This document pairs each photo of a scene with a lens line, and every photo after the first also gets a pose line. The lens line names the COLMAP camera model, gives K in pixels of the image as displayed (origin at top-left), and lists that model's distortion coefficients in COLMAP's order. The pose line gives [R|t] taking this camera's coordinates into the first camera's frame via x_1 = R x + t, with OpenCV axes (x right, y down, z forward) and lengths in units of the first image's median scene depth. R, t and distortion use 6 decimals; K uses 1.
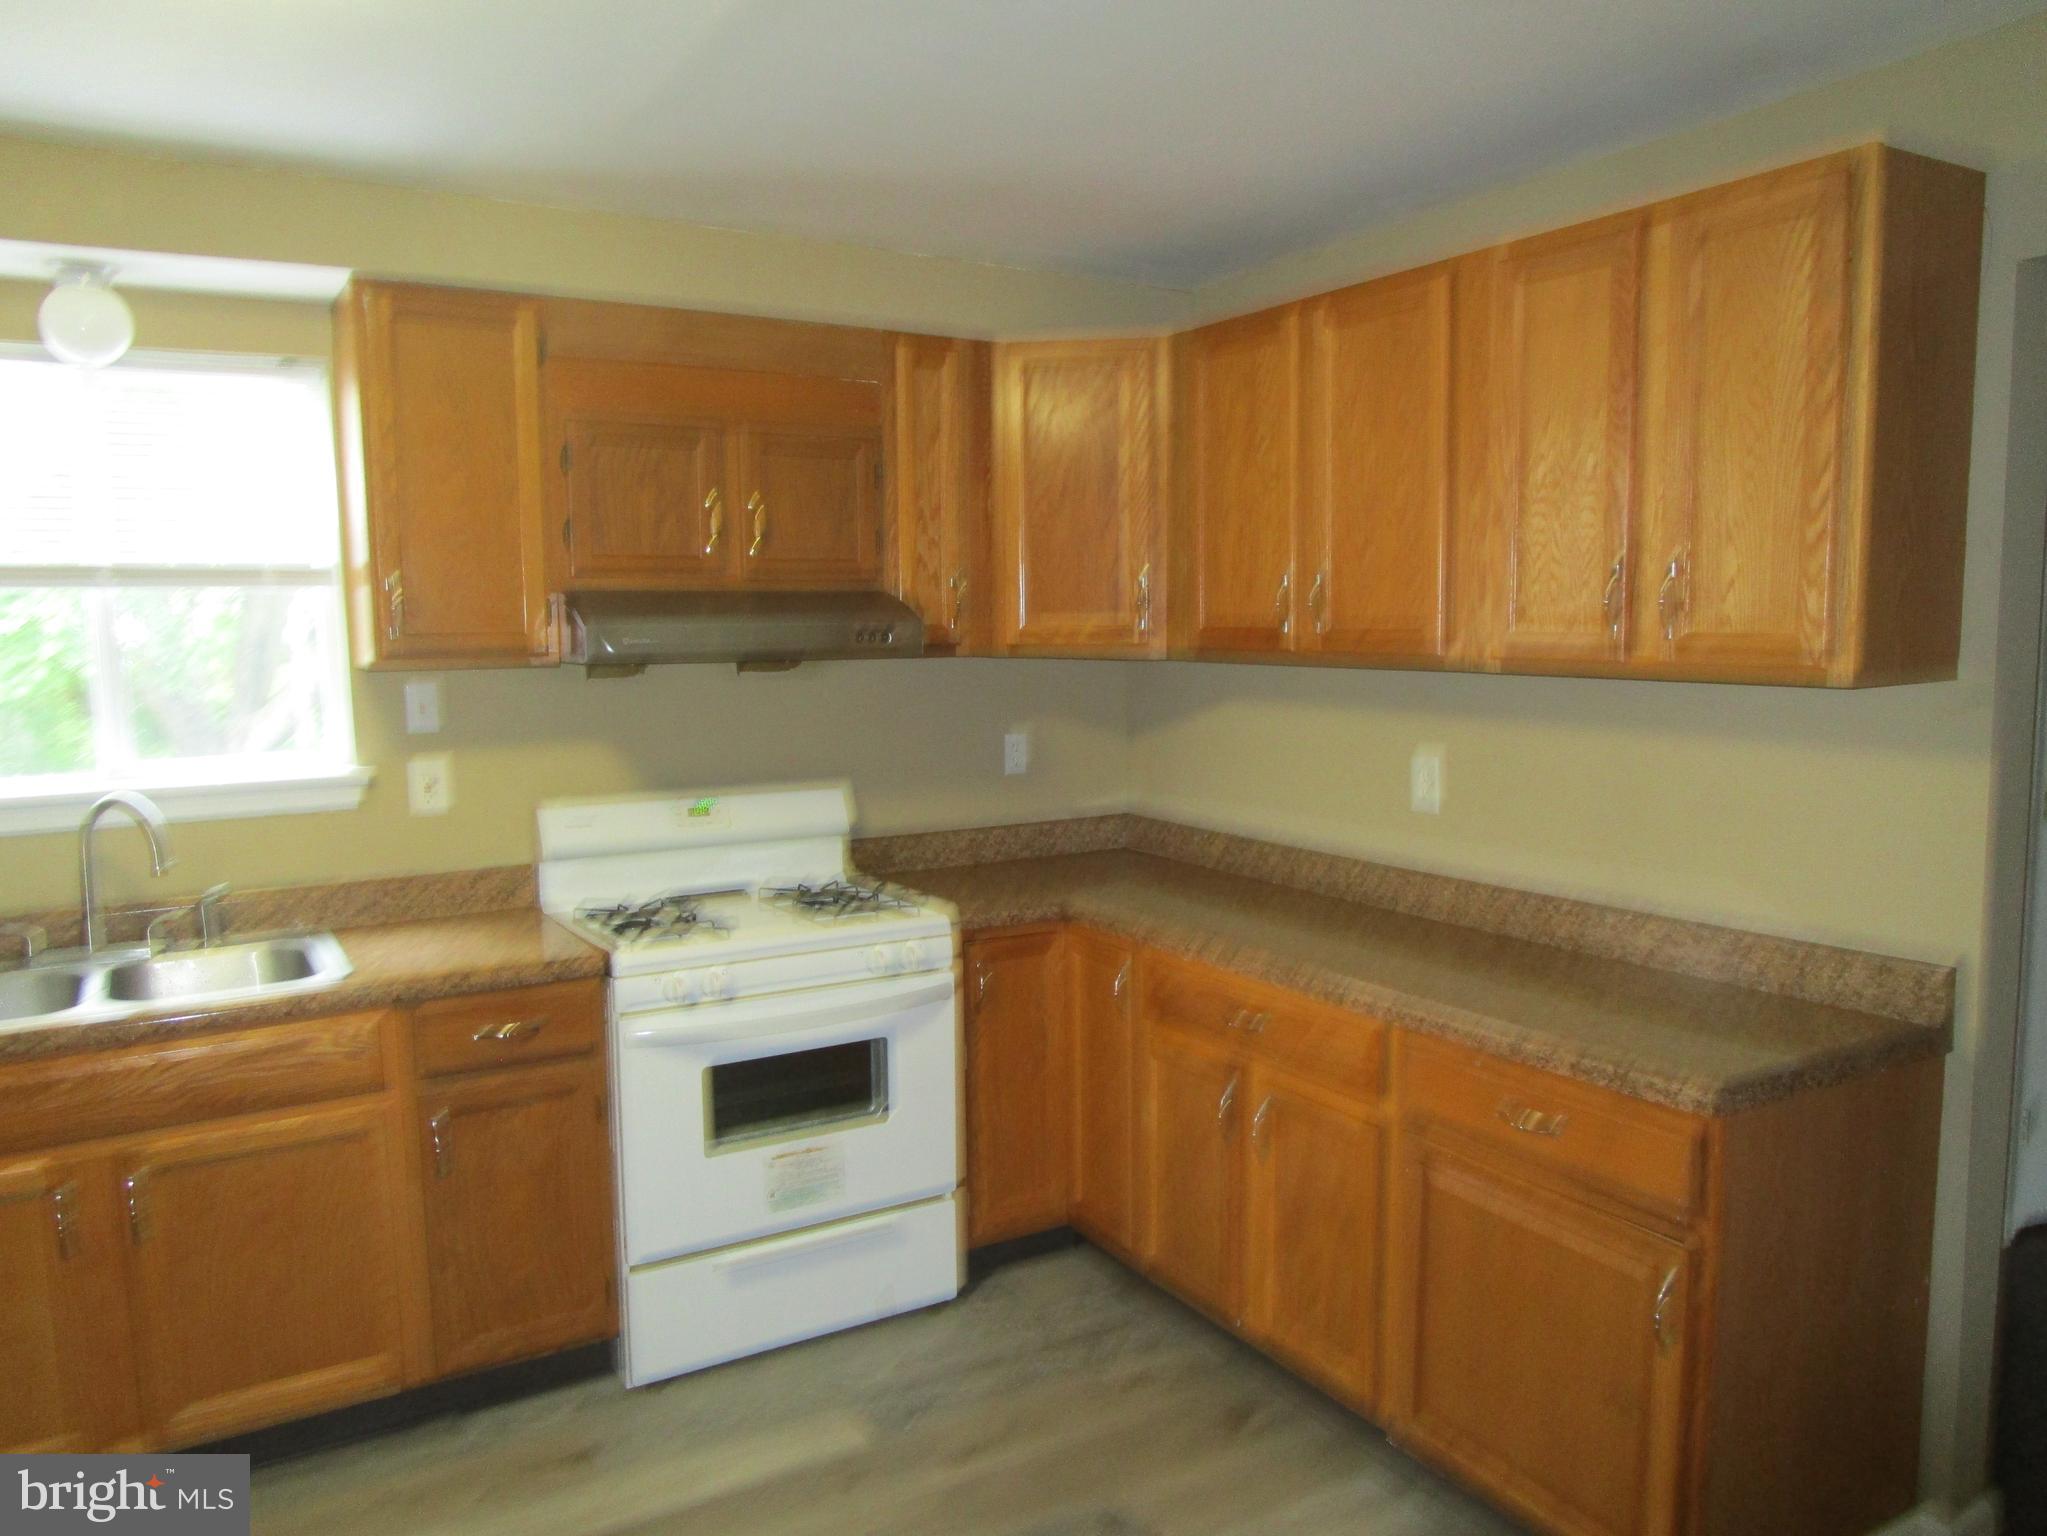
lens RADIAL K [[1480.4, 0, 1018.2], [0, 1480.4, 758.2], [0, 0, 1]] dist [-0.028088, -0.001124]
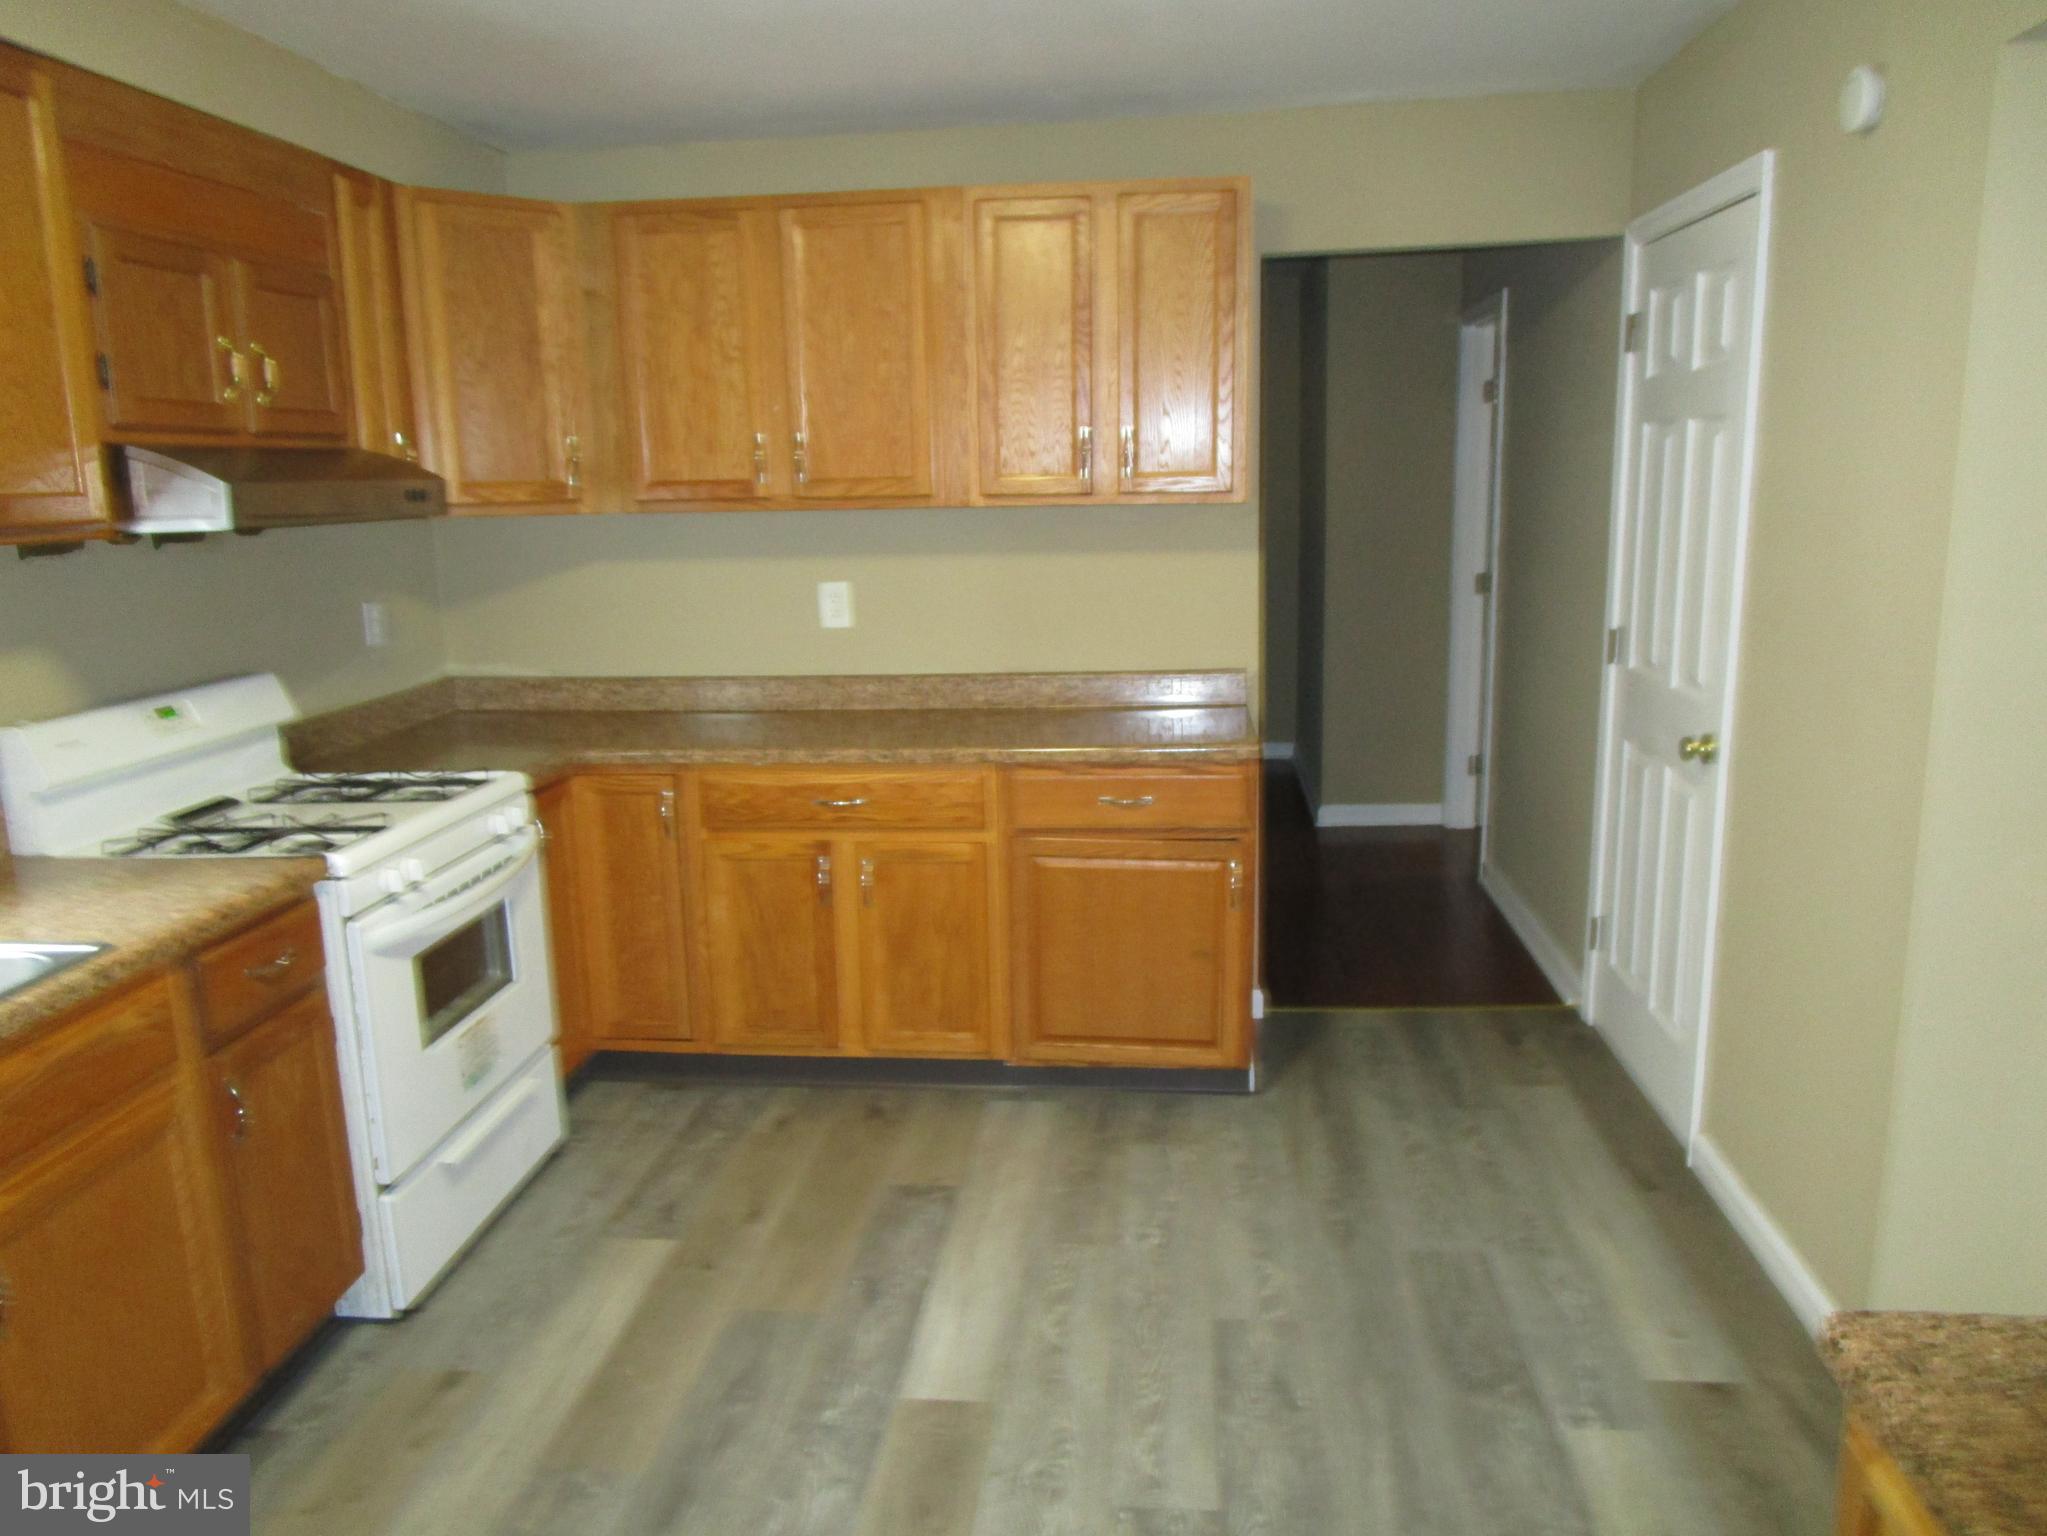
lens RADIAL K [[1480.4, 0, 1017.3], [0, 1480.4, 773.1], [0, 0, 1]] dist [-0.028088, -0.001124]
pose [[0.604388, -0.168462, 0.778676, -0.653716], [0.097516, 0.985682, 0.137558, -0.002162], [-0.790700, -0.007205, 0.612162, 0.120220]]
